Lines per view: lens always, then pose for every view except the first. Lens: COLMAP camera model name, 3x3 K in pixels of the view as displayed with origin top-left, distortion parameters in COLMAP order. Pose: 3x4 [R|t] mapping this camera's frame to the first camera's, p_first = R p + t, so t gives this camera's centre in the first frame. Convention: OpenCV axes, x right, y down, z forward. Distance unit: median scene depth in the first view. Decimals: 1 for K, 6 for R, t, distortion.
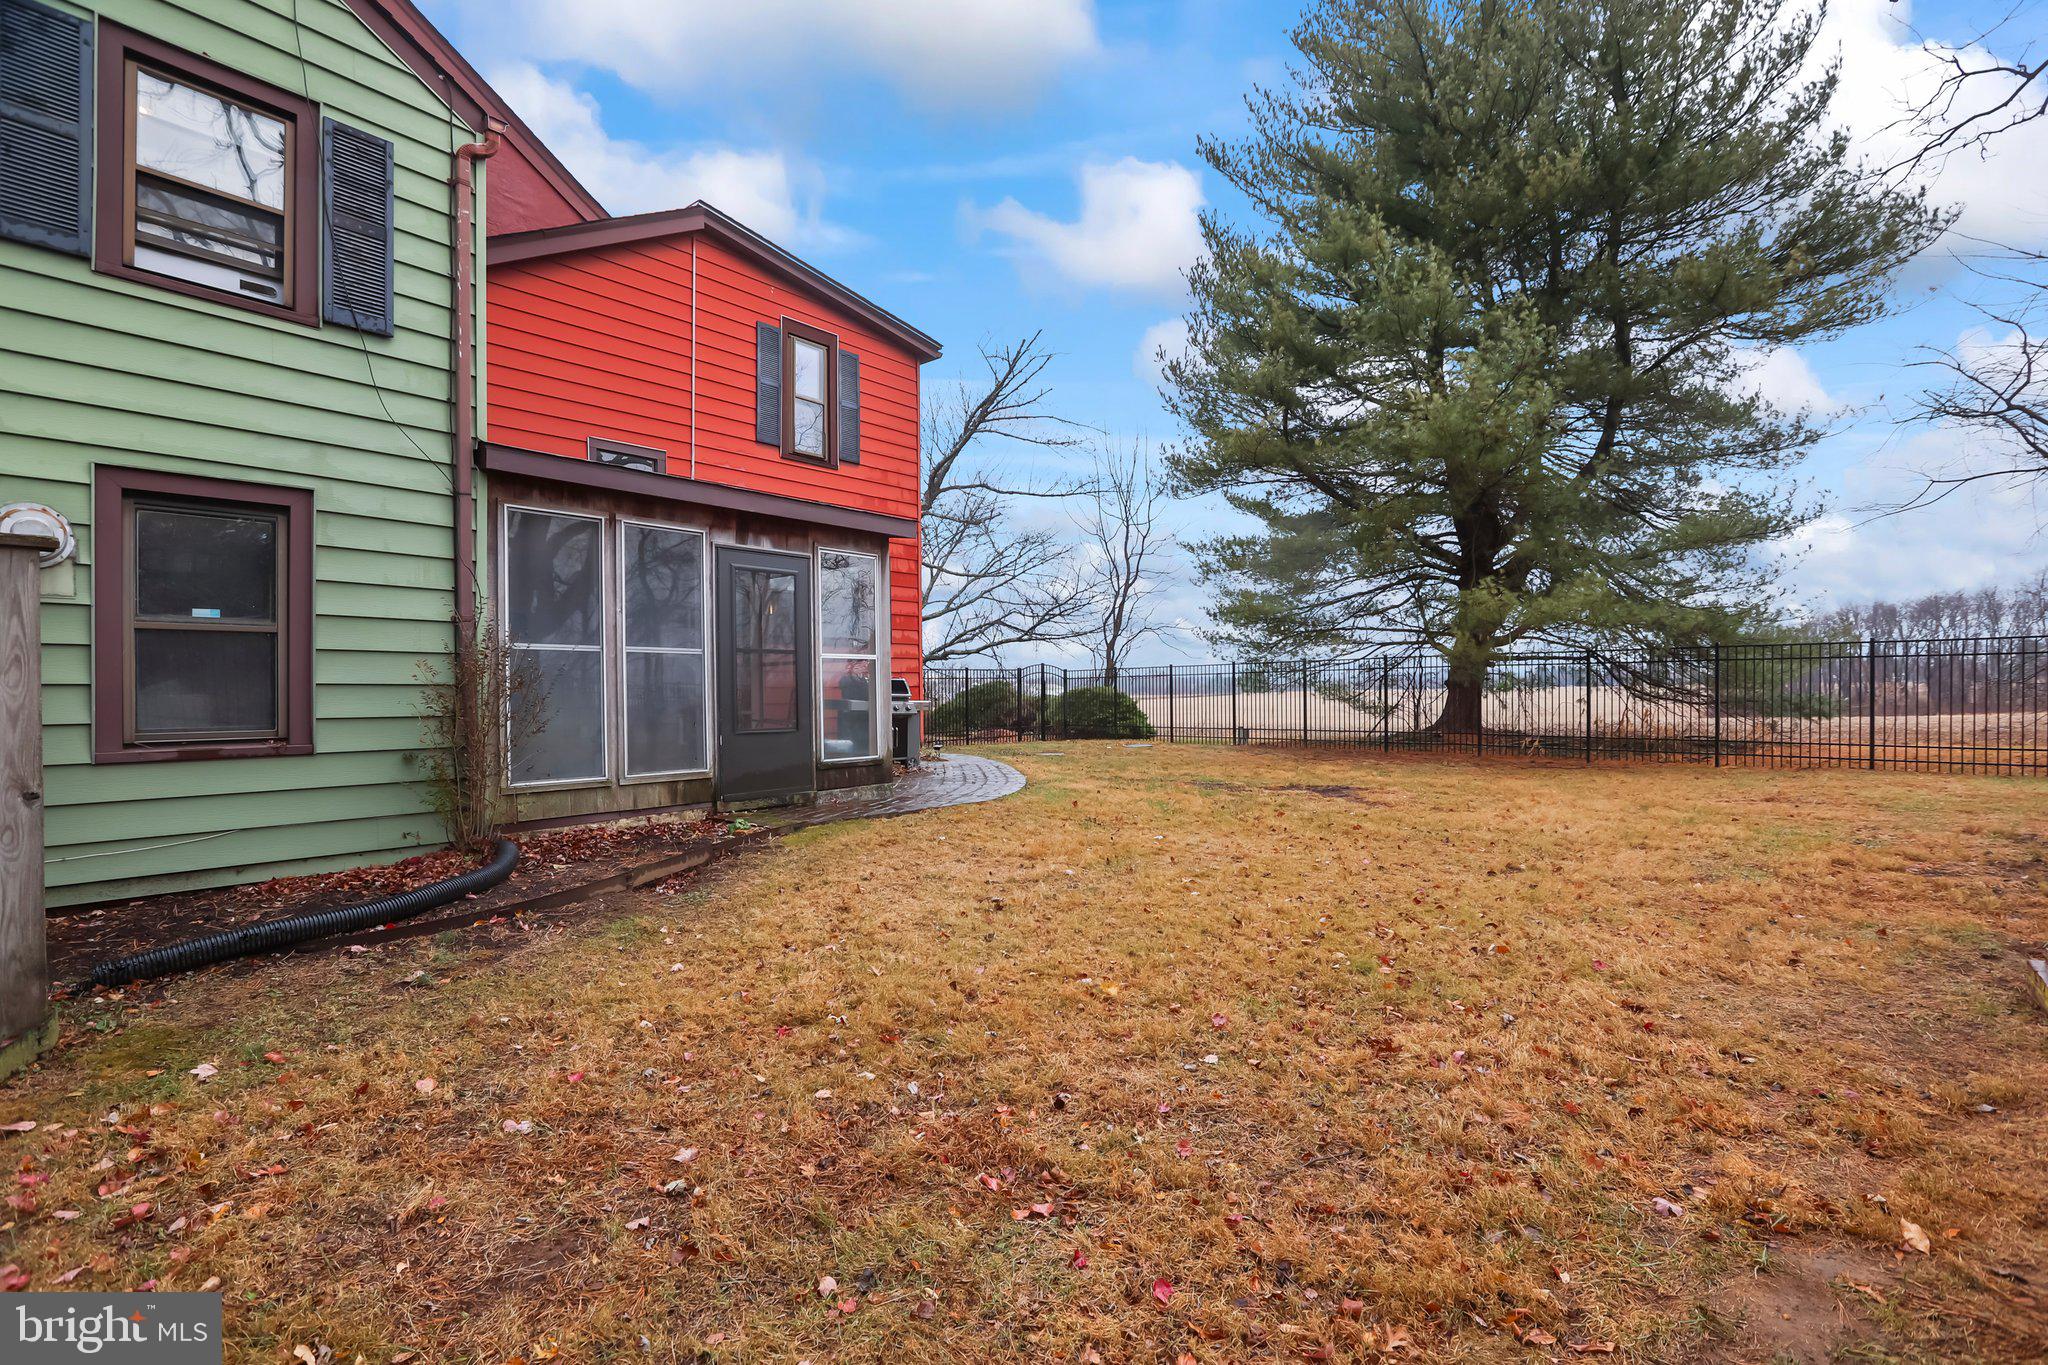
lens RADIAL K [[963.8, 0, 1025.8], [0, 963.8, 689.6], [0, 0, 1]] dist [-0.069049, 0.038236]
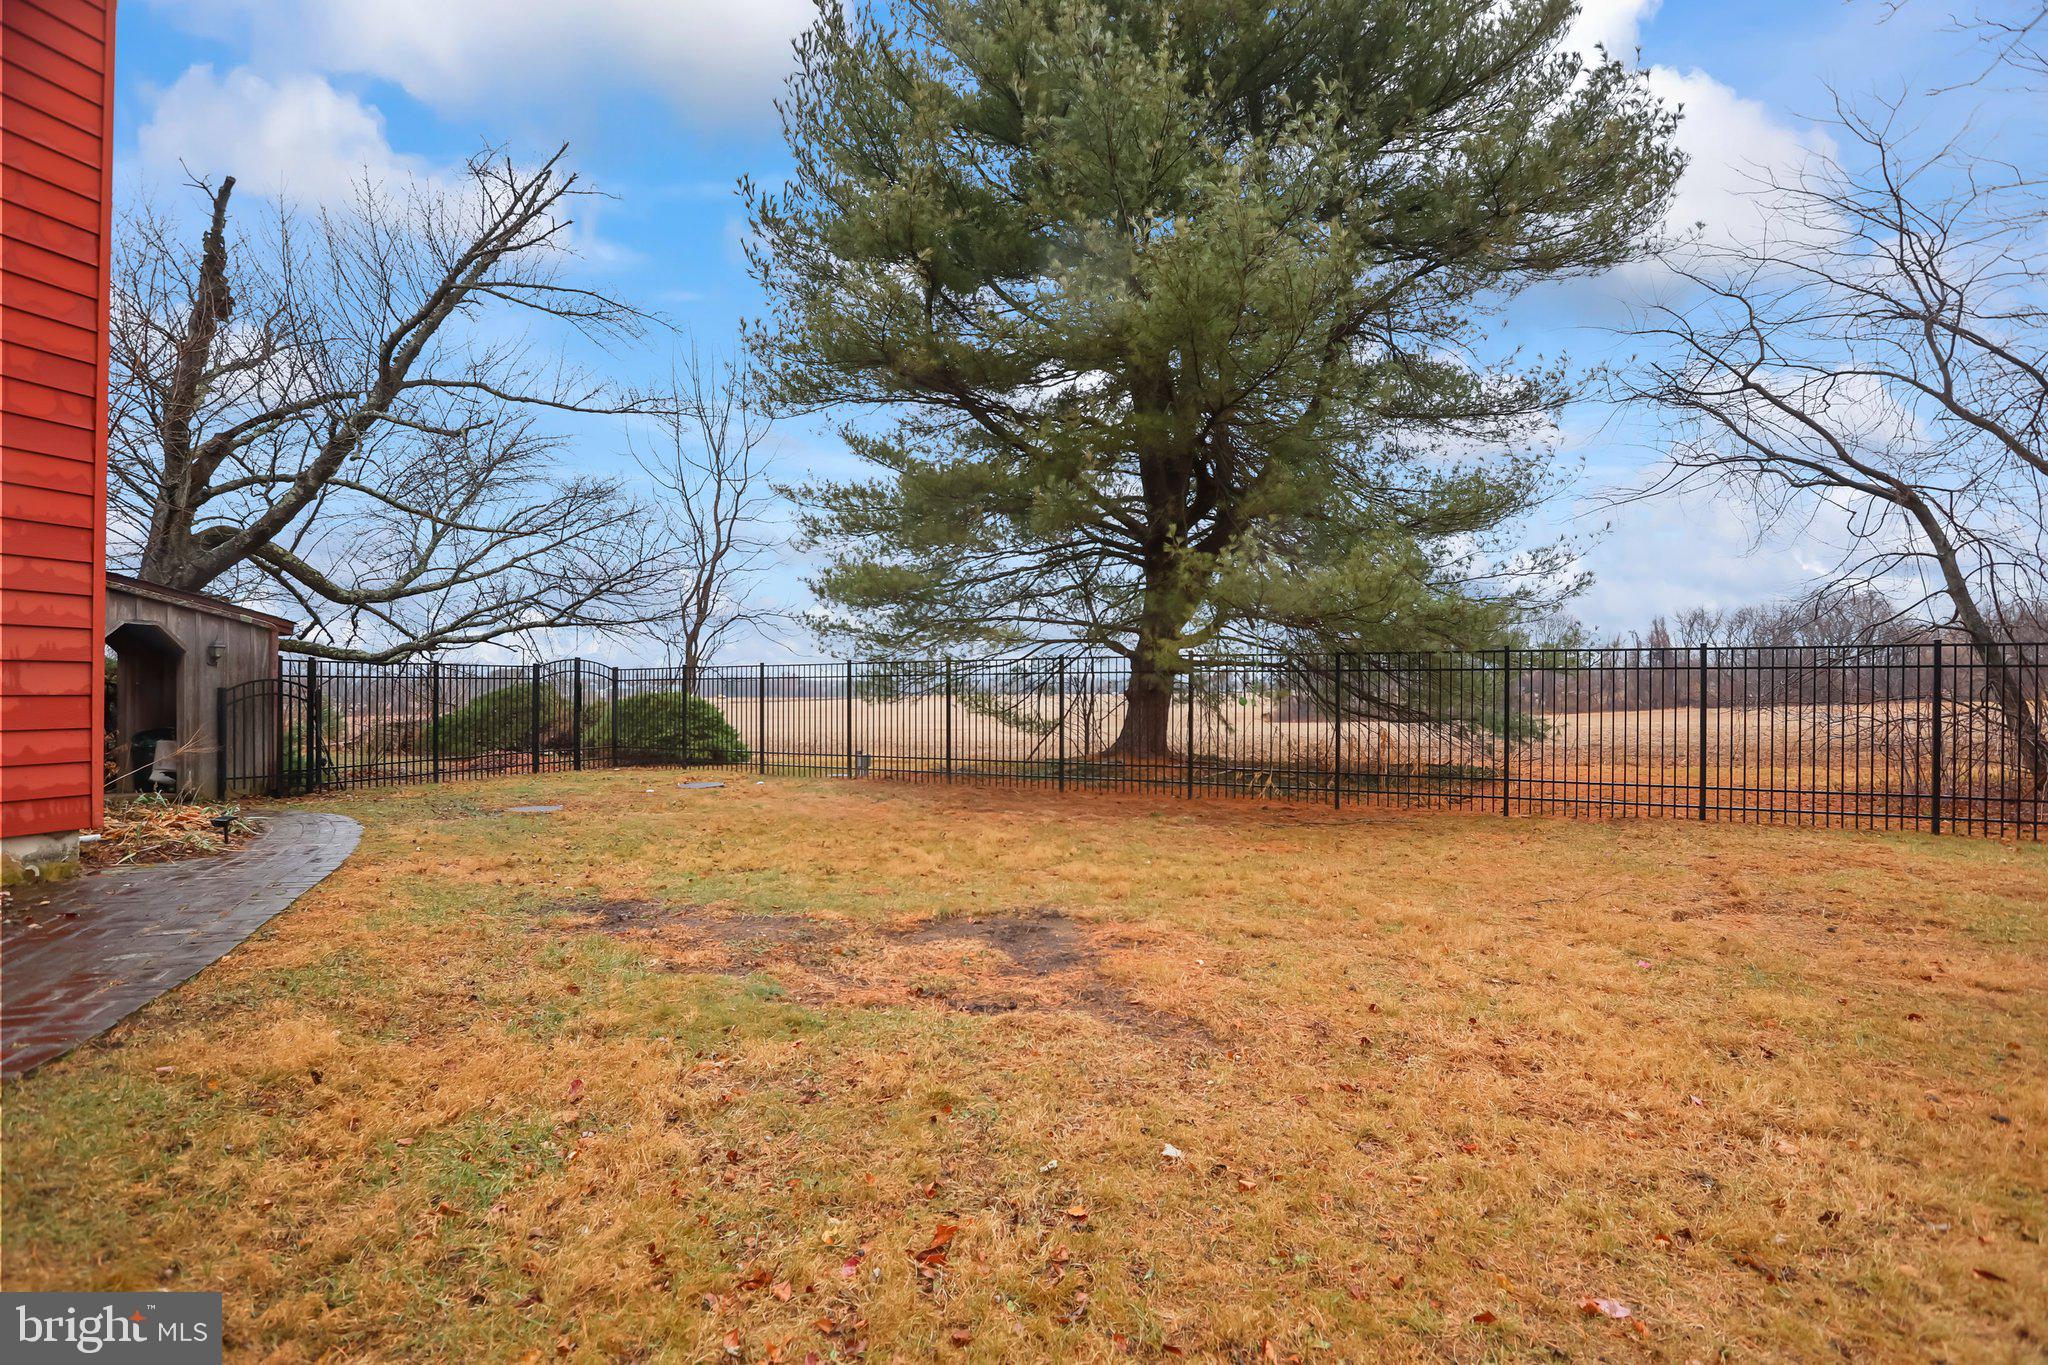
lens RADIAL K [[963.8, 0, 1025.8], [0, 963.8, 689.6], [0, 0, 1]] dist [-0.069049, 0.038236]
pose [[0.928969, 0.011823, 0.369968, 0.075148], [-0.010683, 0.999930, -0.005129, -0.005178], [-0.370002, 0.000812, 0.929031, 0.293611]]
